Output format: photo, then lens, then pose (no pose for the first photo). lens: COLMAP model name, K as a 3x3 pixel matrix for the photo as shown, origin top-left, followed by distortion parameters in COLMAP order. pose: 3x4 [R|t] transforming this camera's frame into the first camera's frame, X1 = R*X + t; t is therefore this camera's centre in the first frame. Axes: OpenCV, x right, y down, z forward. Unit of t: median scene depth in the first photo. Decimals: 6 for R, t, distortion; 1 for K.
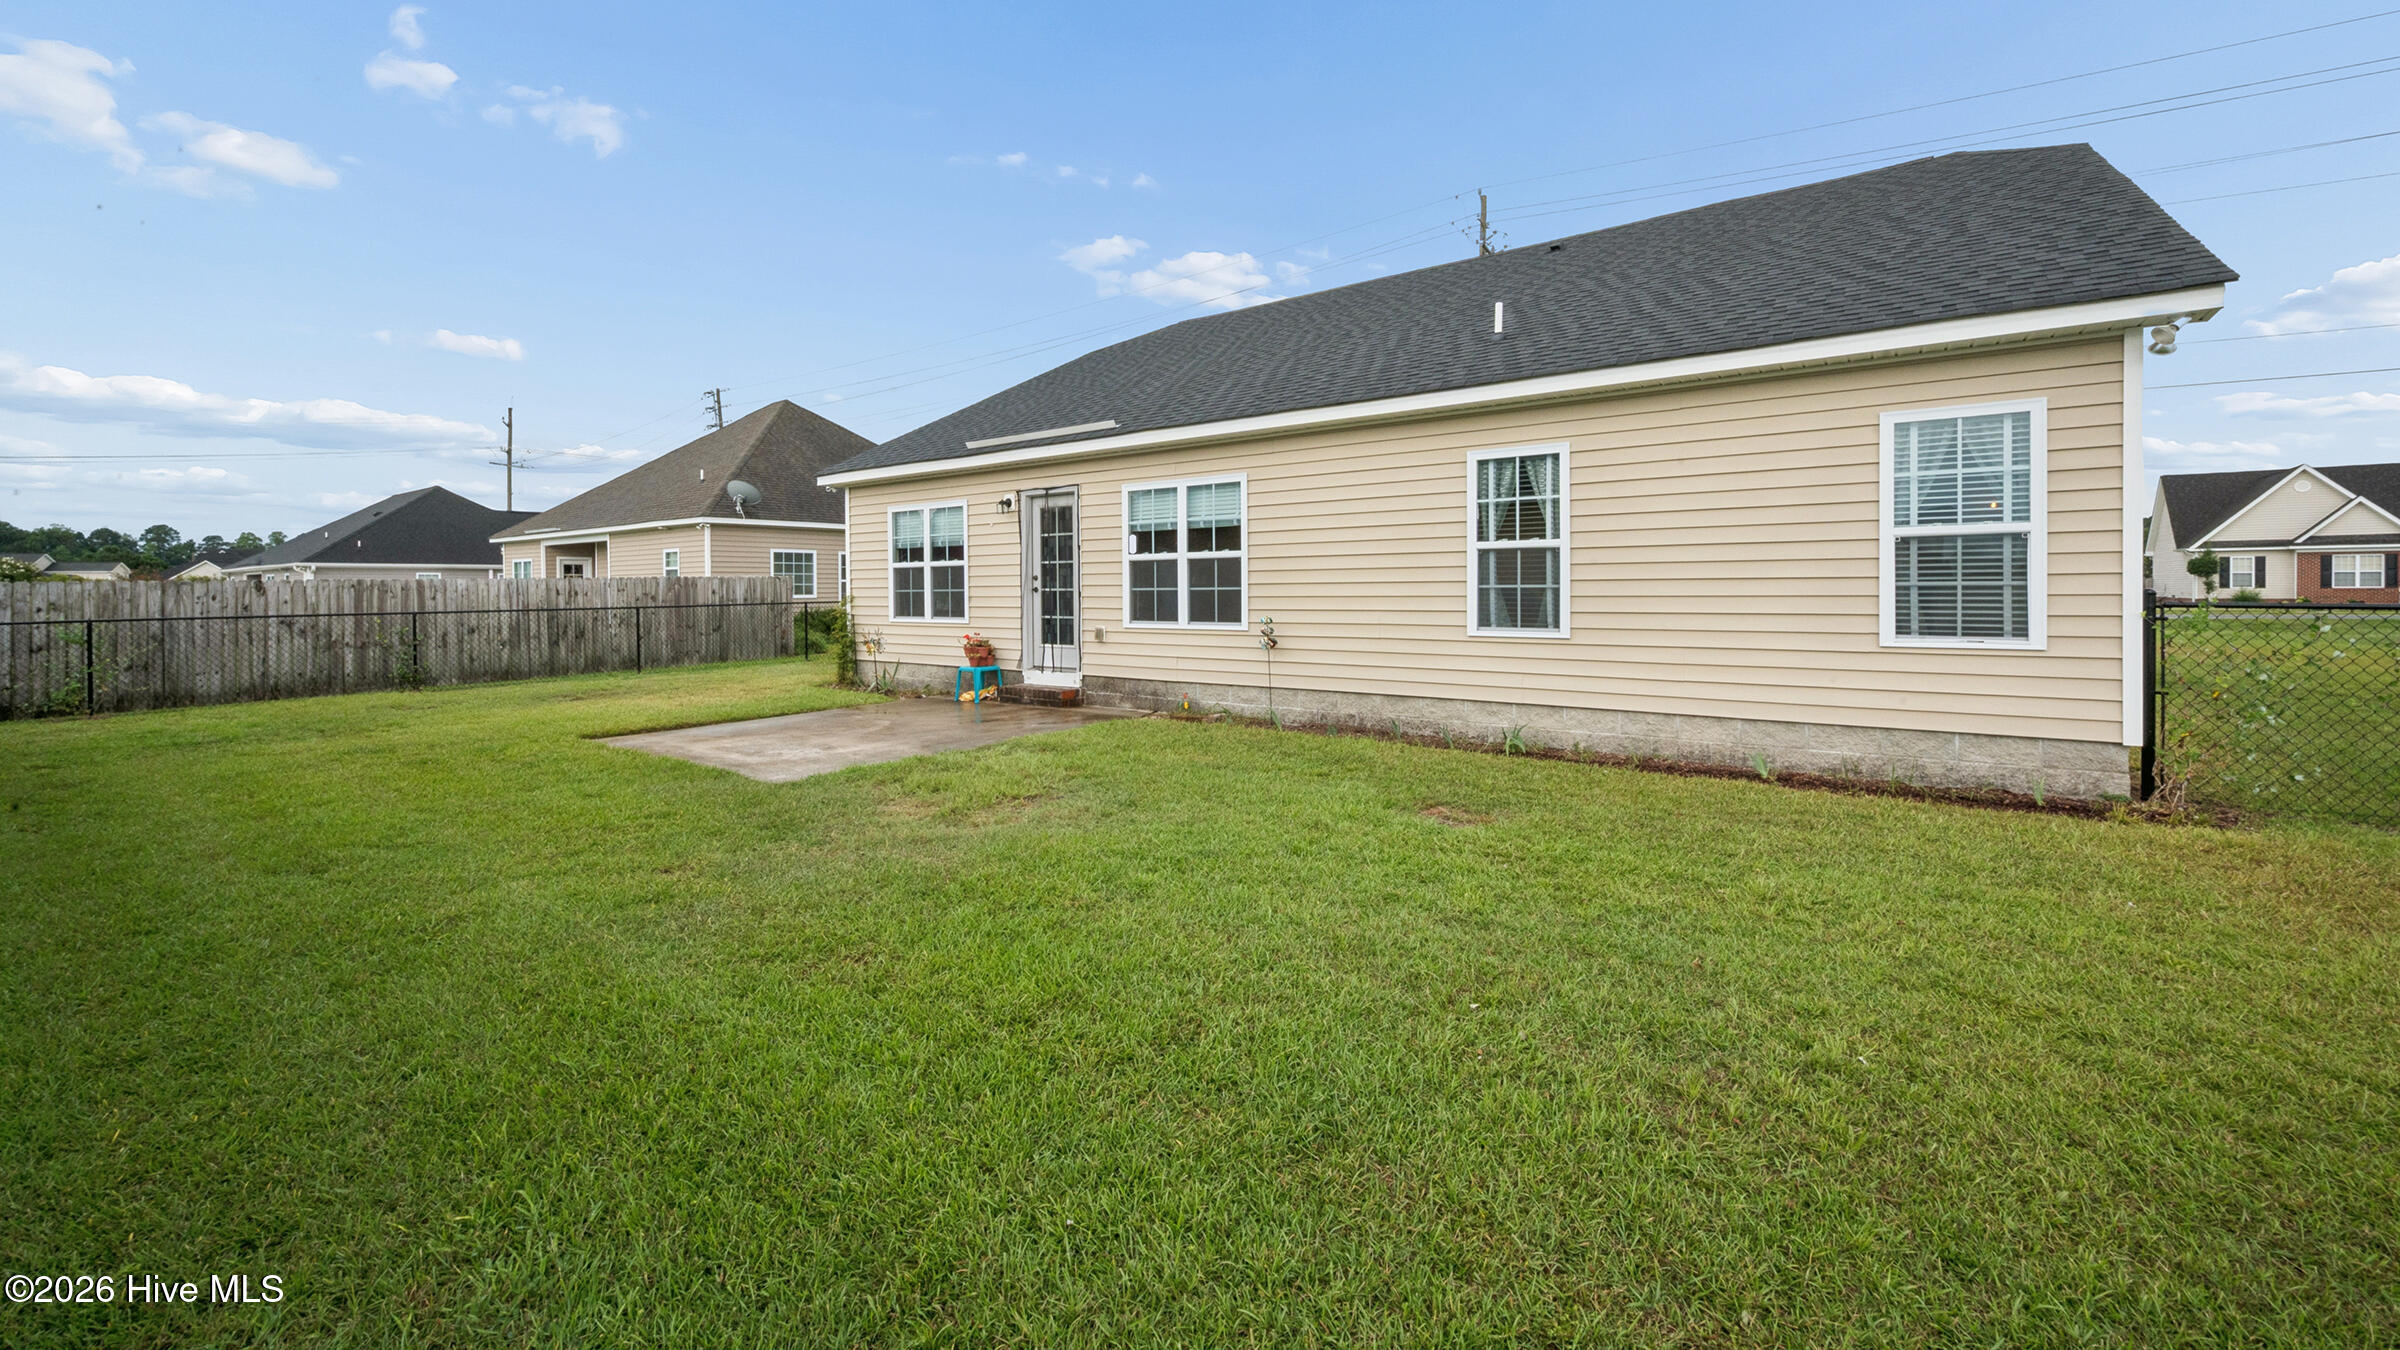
lens RADIAL K [[939.0, 0, 1199.6], [0, 939.0, 600.9], [0, 0, 1]] dist [0.000004, -0.000030]
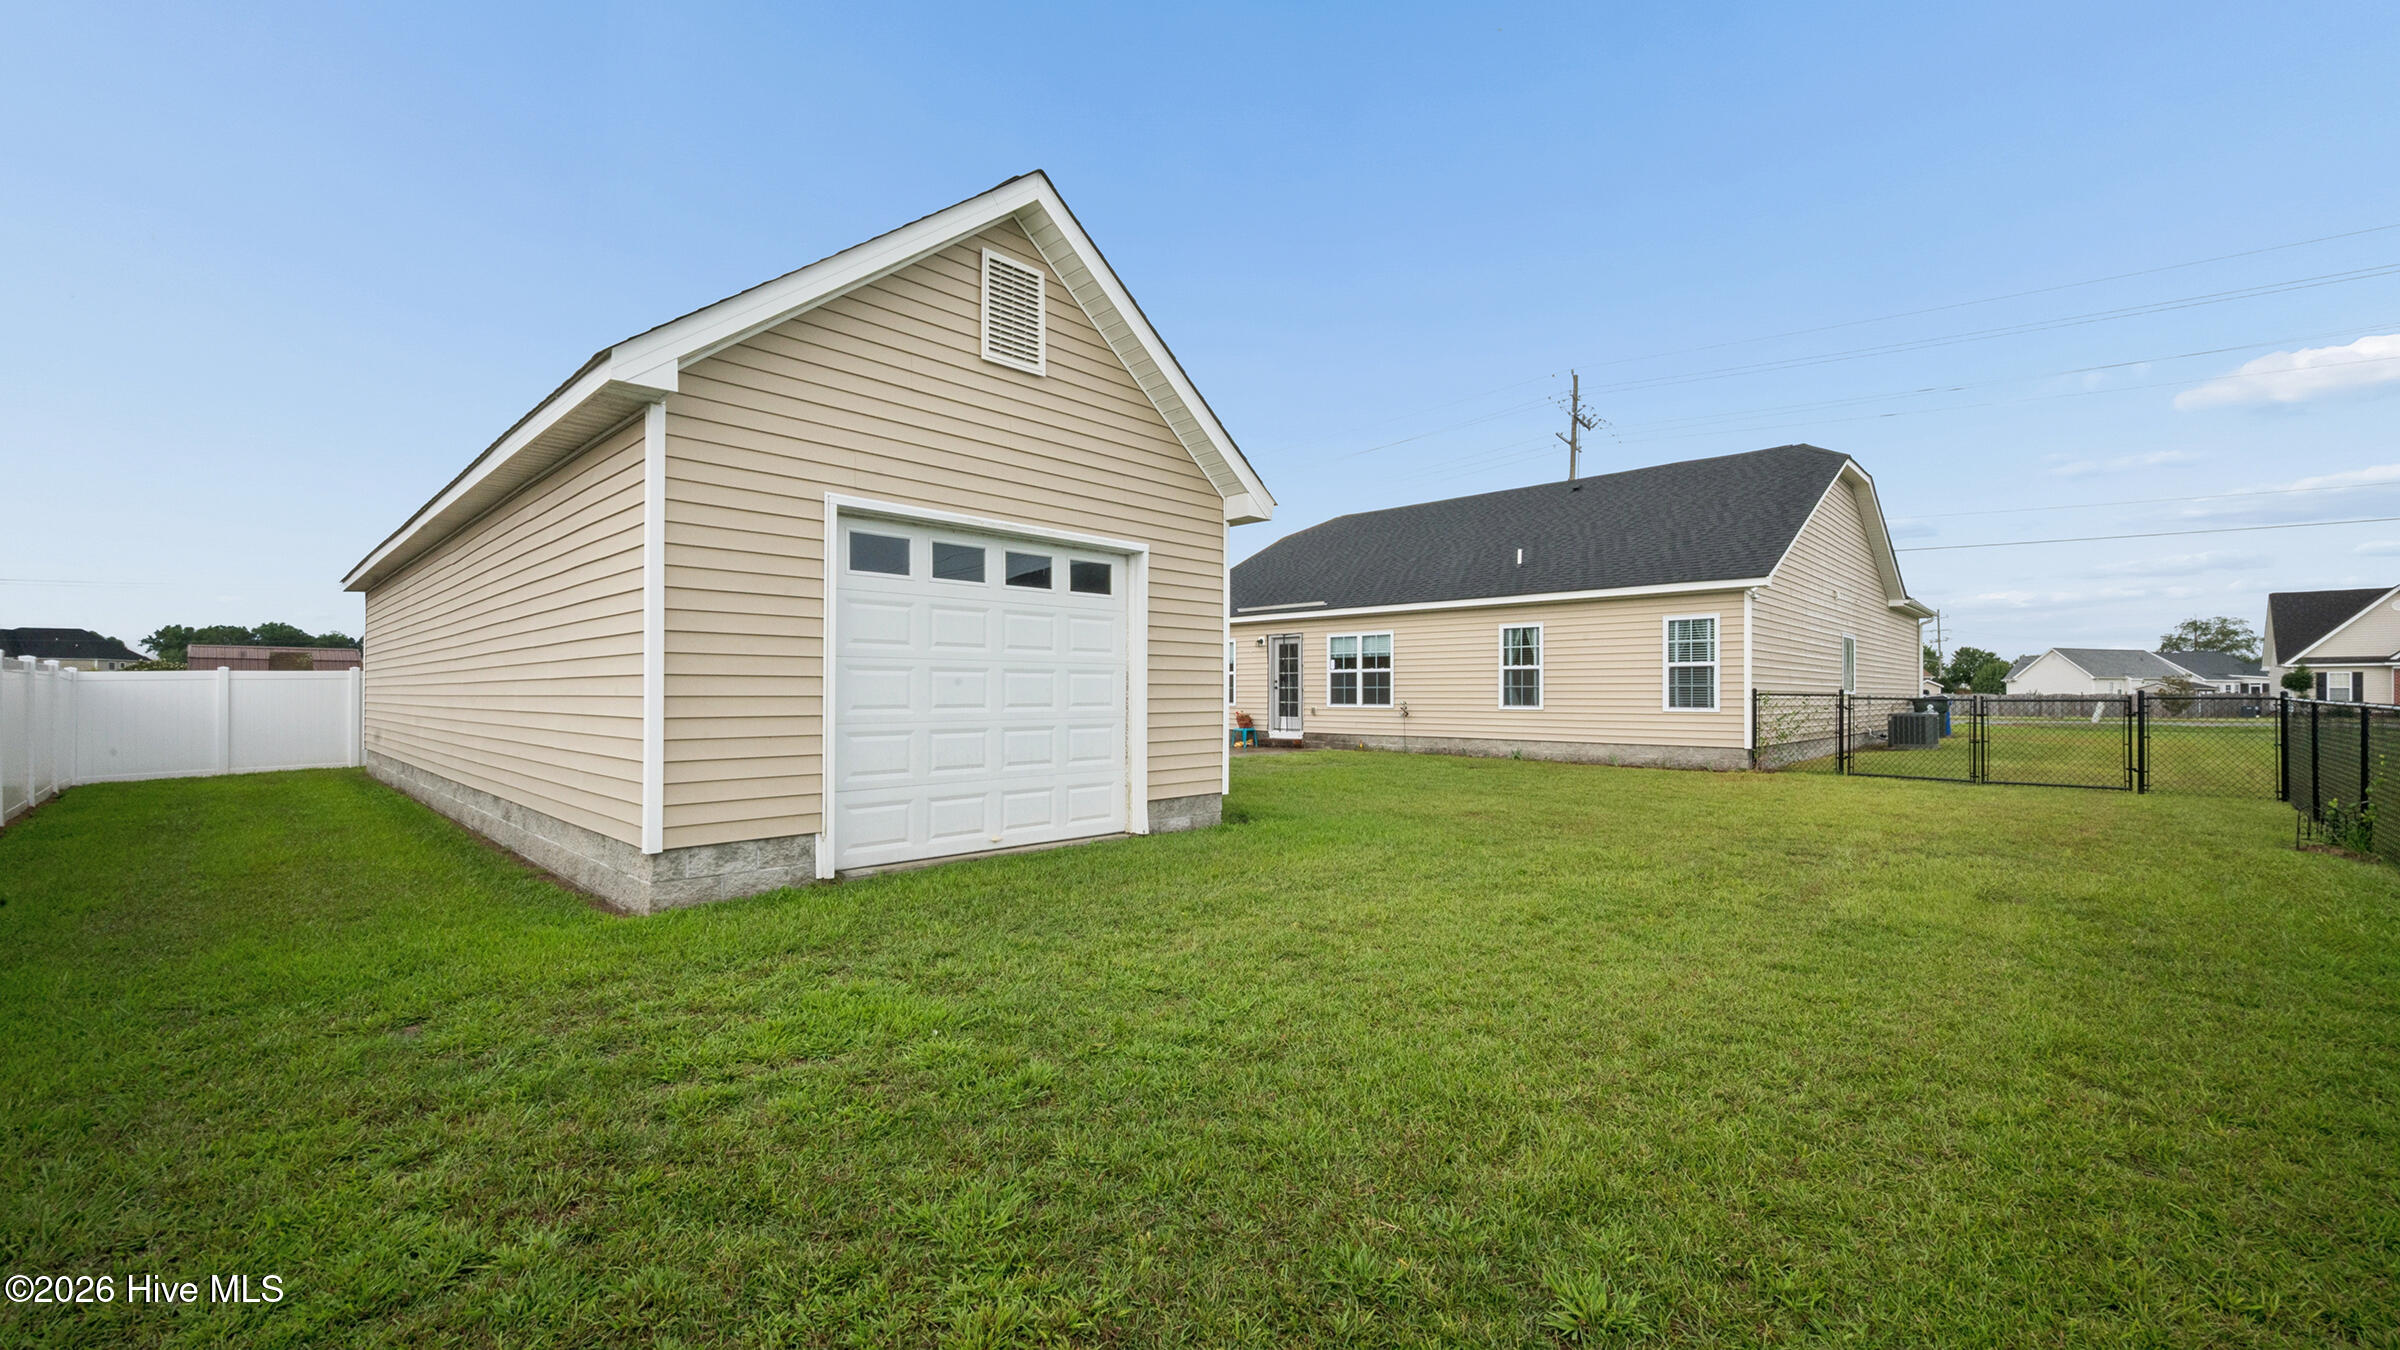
lens RADIAL K [[935.7, 0, 1193.3], [0, 935.7, 683.5], [0, 0, 1]] dist [0.000500, 0.000009]
pose [[0.991146, 0.008328, -0.132515, -0.099489], [-0.011737, 0.999619, -0.024968, 0.030993], [0.132257, 0.026302, 0.990866, -0.960057]]
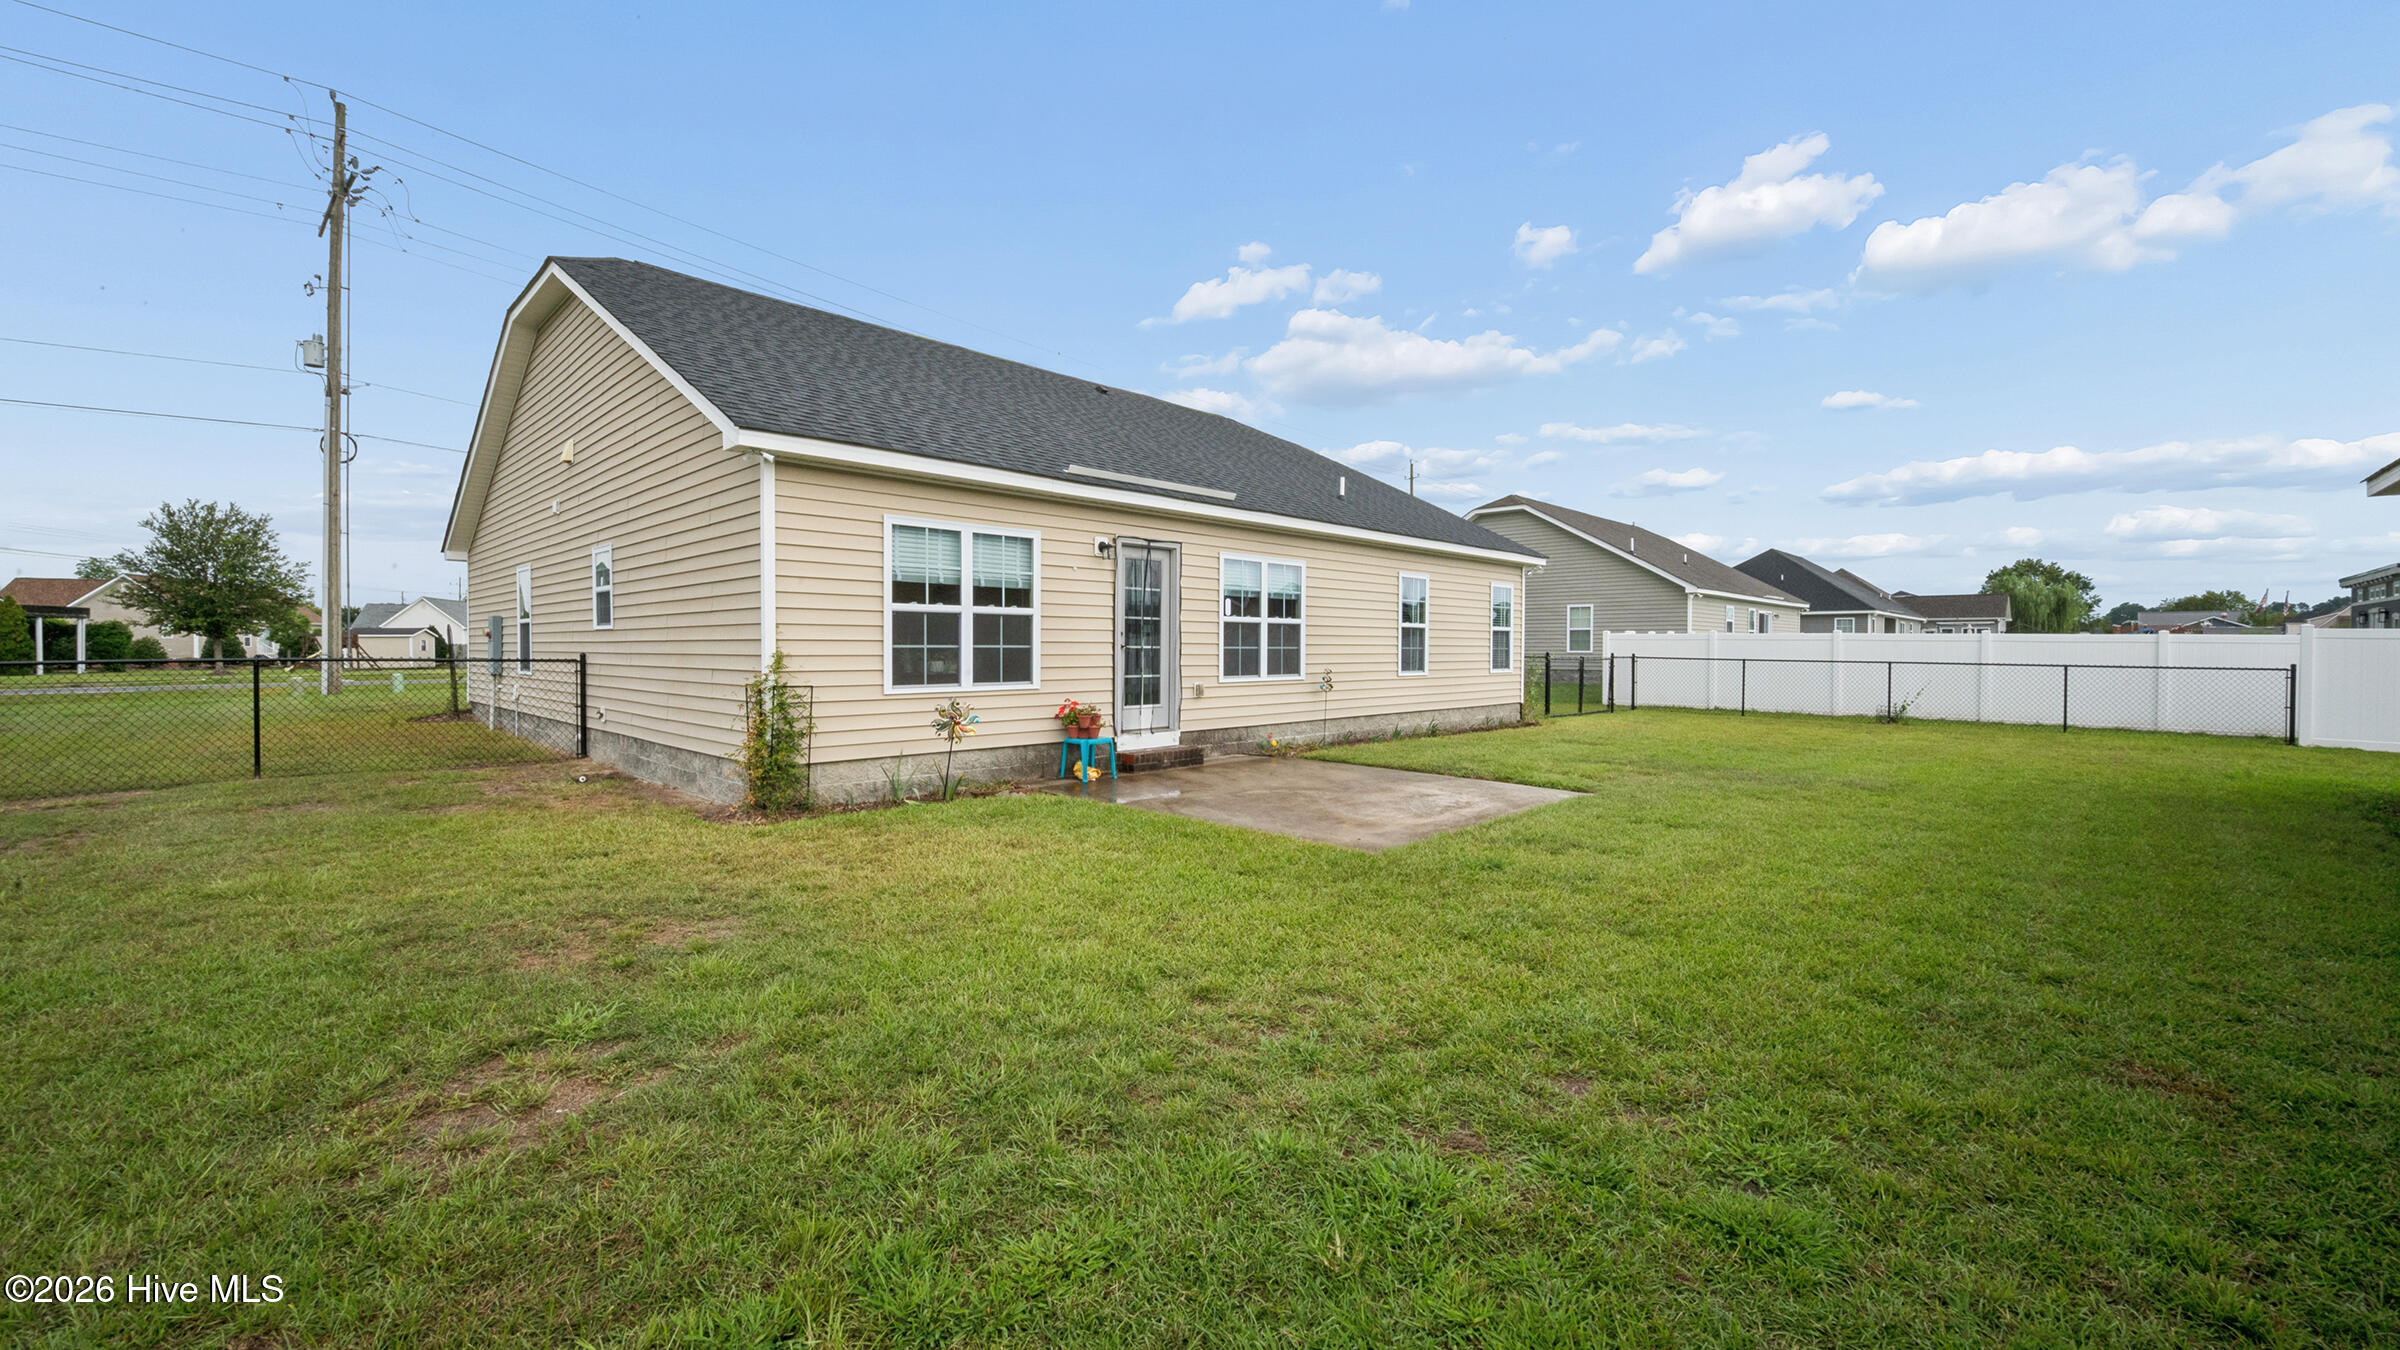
lens RADIAL K [[960.0, 0, 1204.4], [0, 960.0, 632.4], [0, 0, 1]] dist [0.000182, 0.000015]
pose [[0.131679, 0.022558, 0.991036, -1.189585], [0.007966, 0.999685, -0.023813, -0.003356], [-0.991260, 0.011030, 0.131458, 0.873677]]
